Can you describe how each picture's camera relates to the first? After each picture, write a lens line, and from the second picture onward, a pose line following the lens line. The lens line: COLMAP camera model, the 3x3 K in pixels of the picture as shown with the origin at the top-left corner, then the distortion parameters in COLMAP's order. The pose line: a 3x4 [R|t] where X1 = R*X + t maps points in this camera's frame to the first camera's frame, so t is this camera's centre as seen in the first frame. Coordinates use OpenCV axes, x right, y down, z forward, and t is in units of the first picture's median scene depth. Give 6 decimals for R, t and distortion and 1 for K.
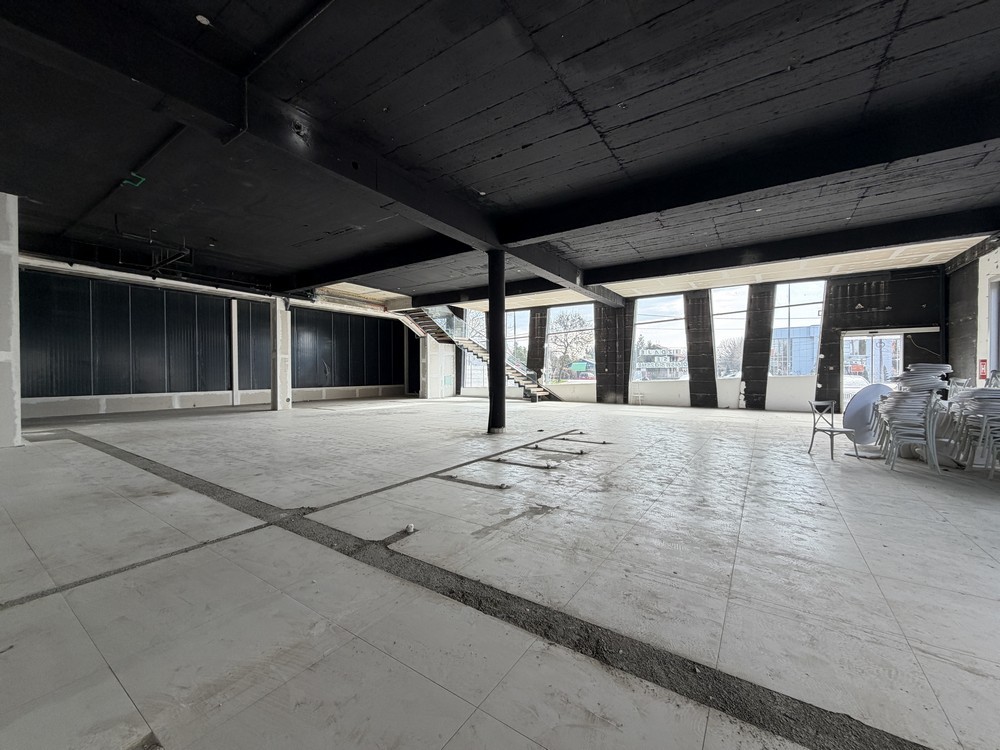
lens RADIAL K [[397.8, 0, 495.8], [0, 397.8, 375.9], [0, 0, 1]] dist [-0.000585, -0.000056]
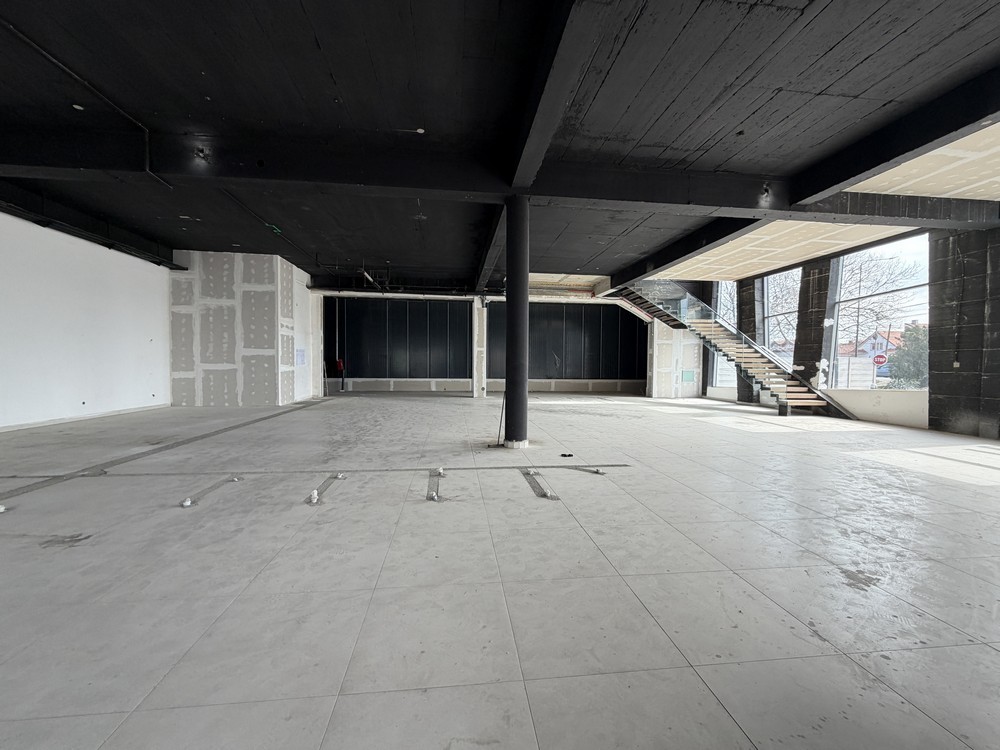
lens RADIAL K [[397.8, 0, 495.8], [0, 397.8, 375.9], [0, 0, 1]] dist [-0.000585, -0.000056]
pose [[0.649785, 0.031311, -0.759473, 0.296086], [-0.018126, 0.999505, 0.025699, -0.003780], [0.759902, -0.002933, 0.650031, 0.274232]]
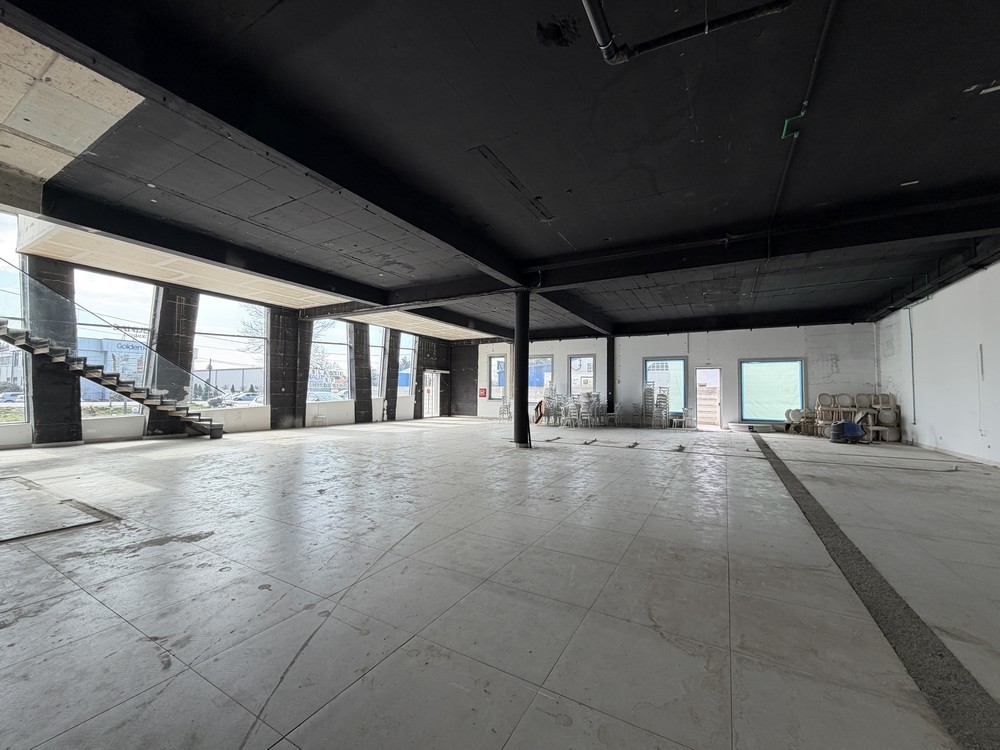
lens RADIAL K [[397.8, 0, 495.8], [0, 397.8, 375.9], [0, 0, 1]] dist [-0.000585, -0.000056]
pose [[-0.075749, 0.045438, 0.996091, -0.632562], [-0.001172, 0.998956, -0.045658, -0.006151], [-0.997126, -0.004626, -0.075617, 0.643183]]
